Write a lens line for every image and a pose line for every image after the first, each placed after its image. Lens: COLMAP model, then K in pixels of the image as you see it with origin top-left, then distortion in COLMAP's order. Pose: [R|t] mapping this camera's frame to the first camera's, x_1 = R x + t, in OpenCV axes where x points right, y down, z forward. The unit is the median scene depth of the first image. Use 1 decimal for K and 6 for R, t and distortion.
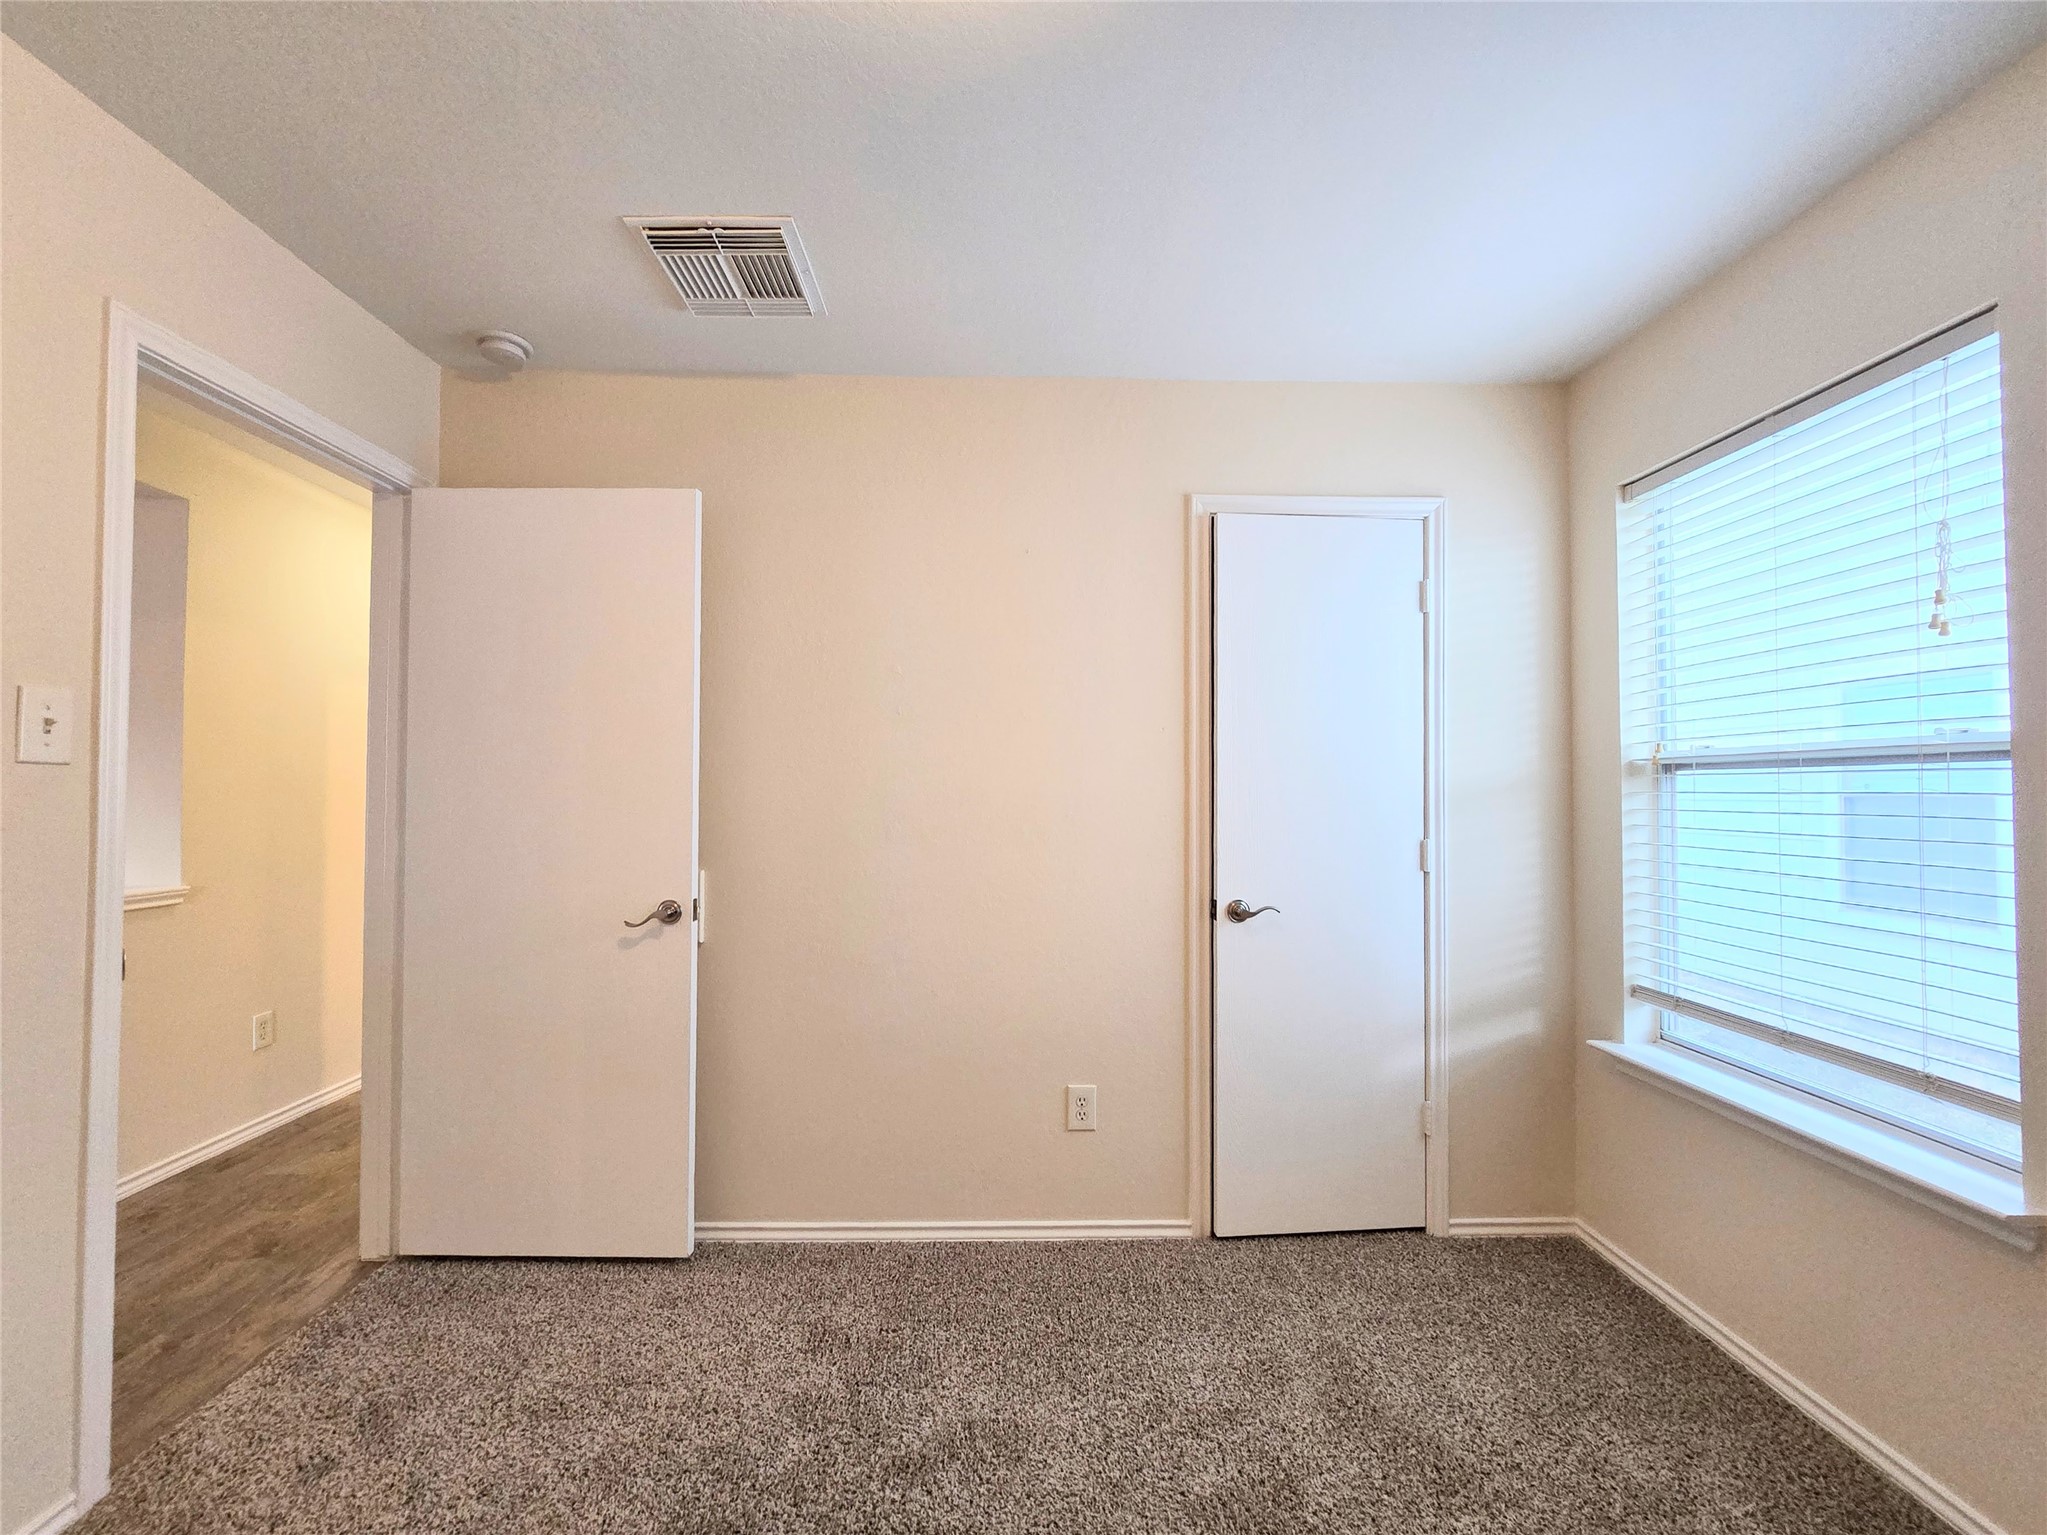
lens RADIAL K [[854.5, 0, 1013.6], [0, 854.5, 774.4], [0, 0, 1]] dist [-0.002499, 0.000990]
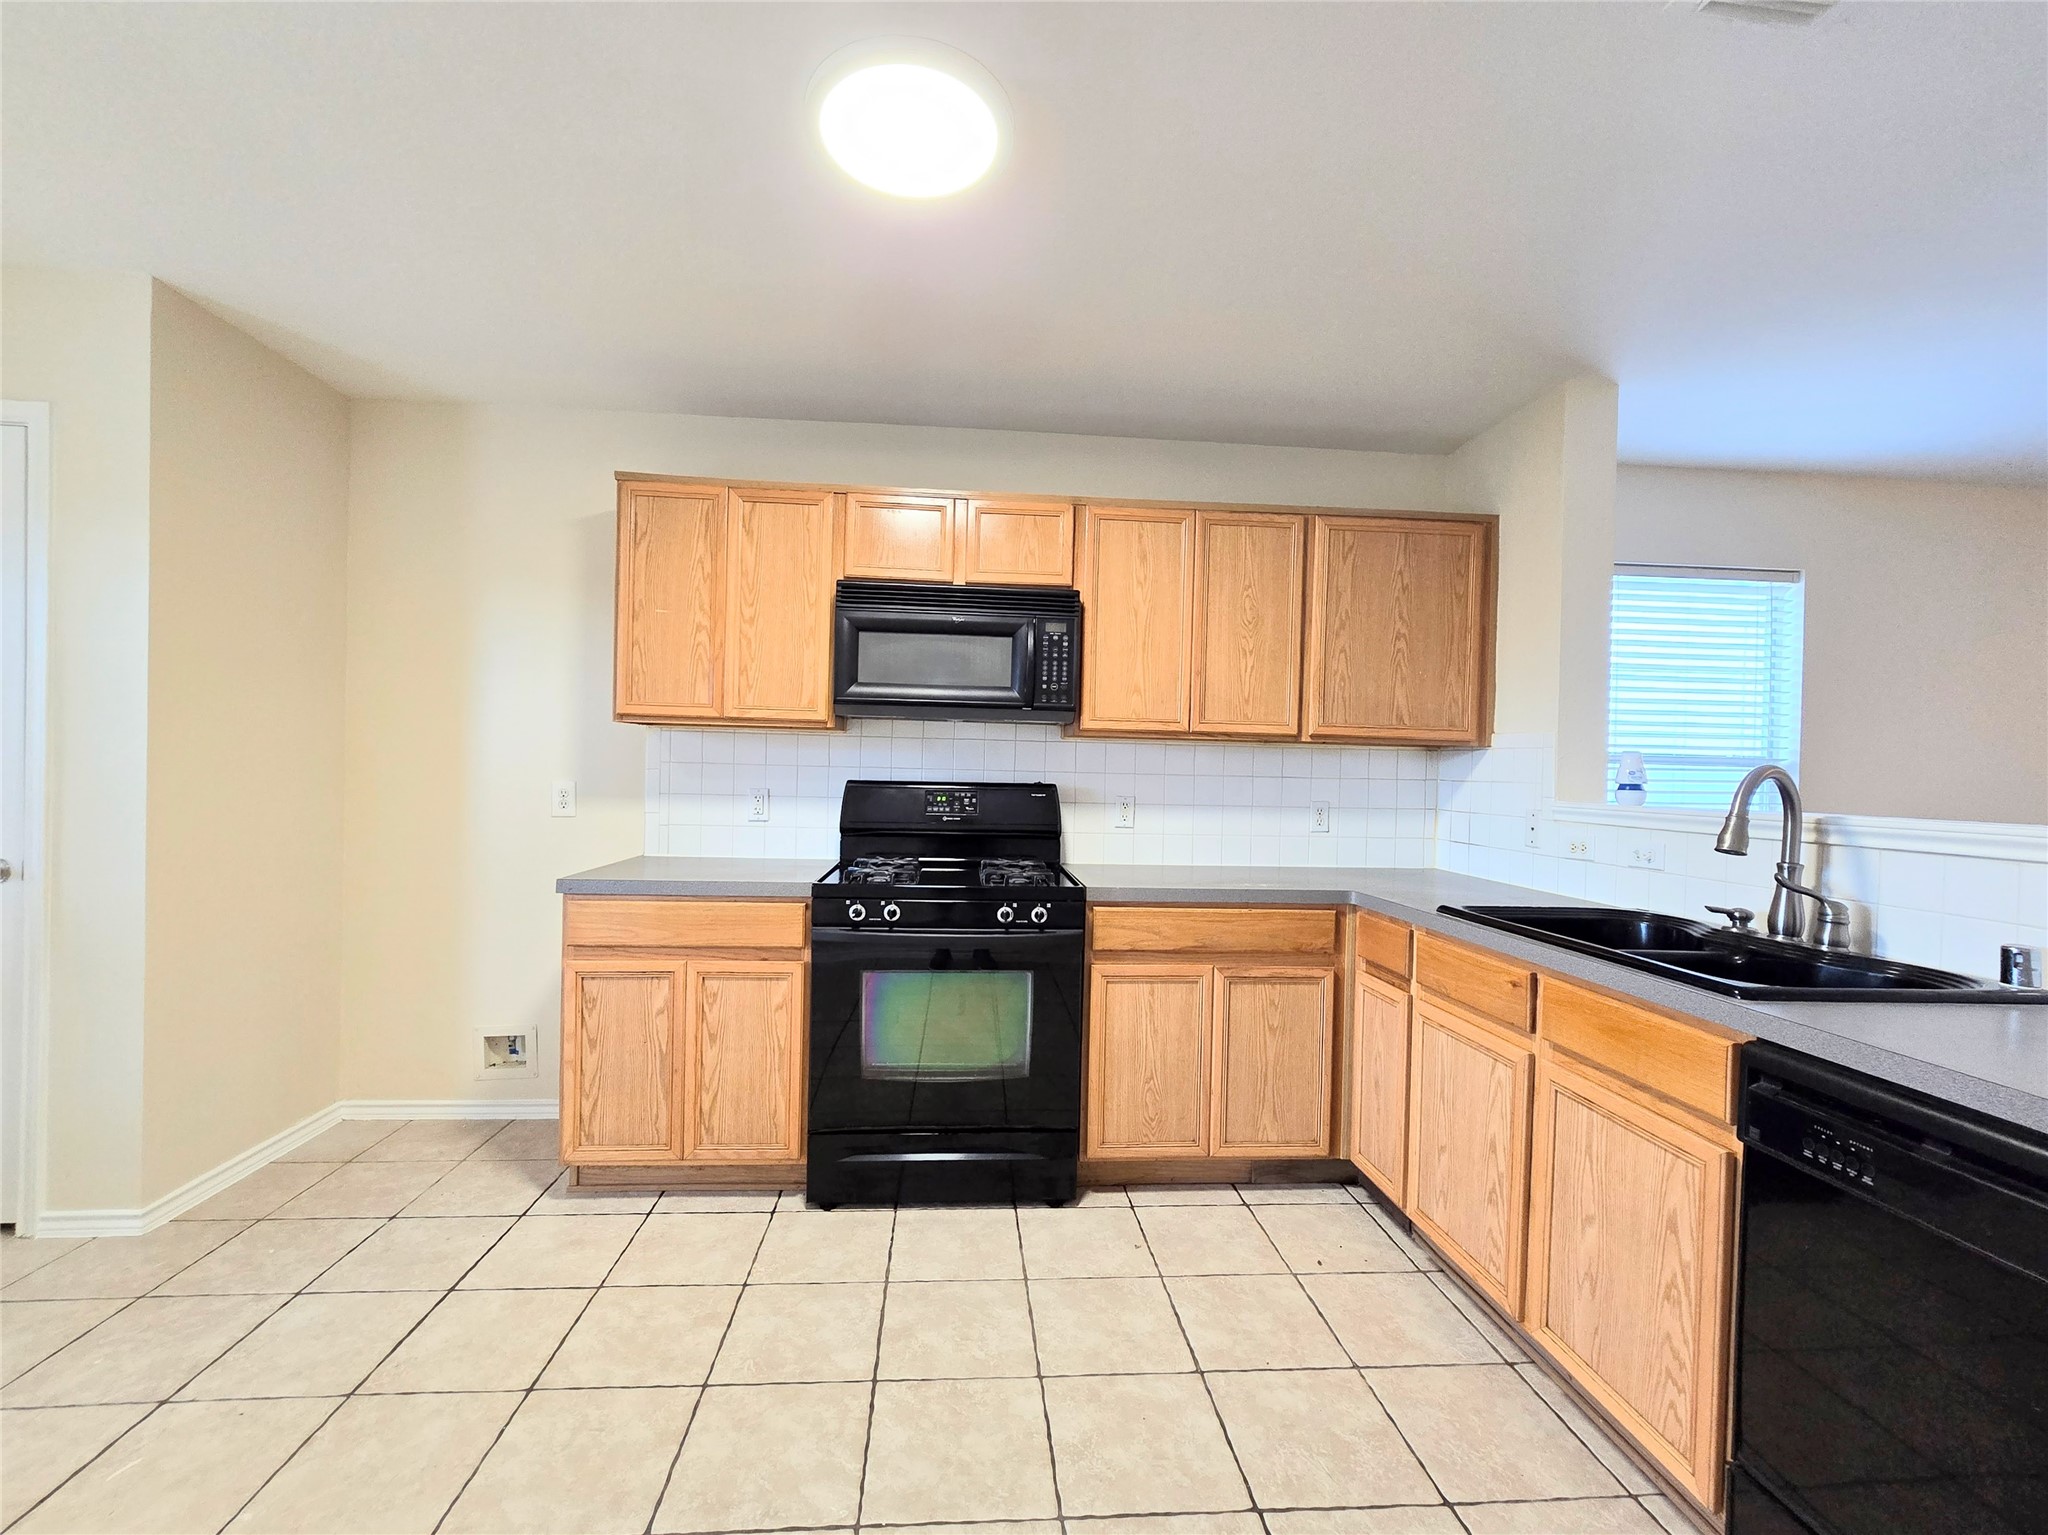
lens RADIAL K [[854.9, 0, 1014.1], [0, 854.9, 774.4], [0, 0, 1]] dist [-0.002499, 0.000990]
pose [[-0.043557, -0.017726, 0.998894, -0.892733], [-0.043258, 0.998938, 0.015840, 0.041274], [-0.998114, -0.042520, -0.044277, 2.683352]]
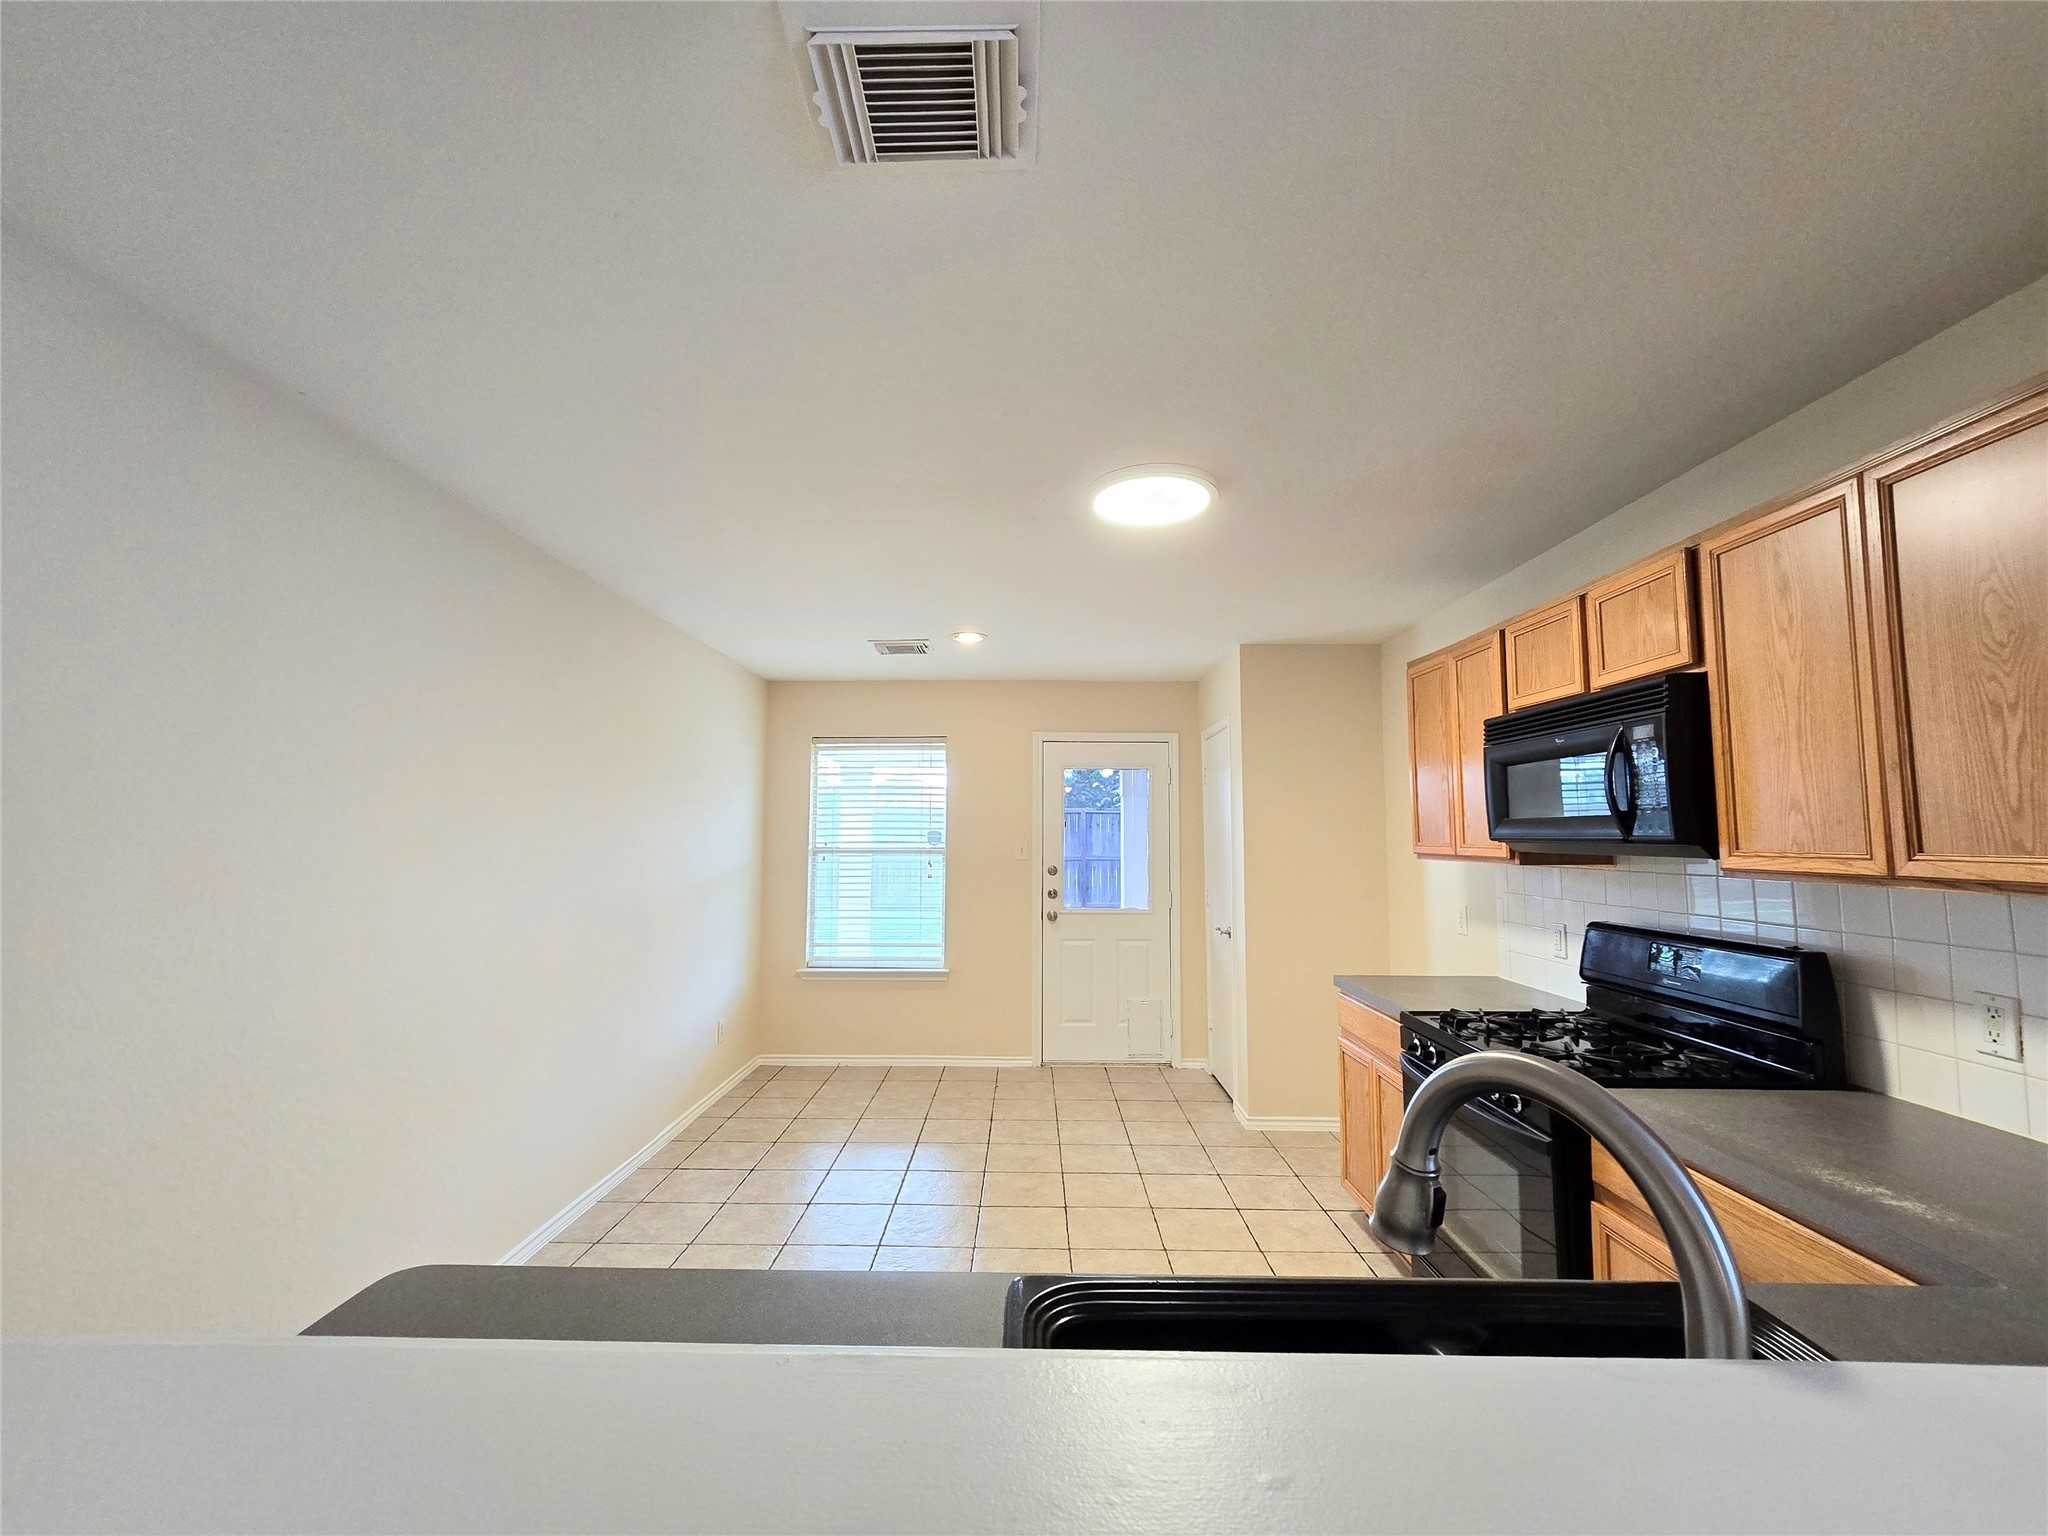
lens RADIAL K [[843.1, 0, 1018.5], [0, 843.1, 773.1], [0, 0, 1]] dist [-0.001967, 0.000843]
pose [[0.998944, -0.008066, -0.045234, -0.119118], [0.005511, 0.998397, -0.056335, -0.090731], [0.045616, 0.056026, 0.997387, 1.382892]]
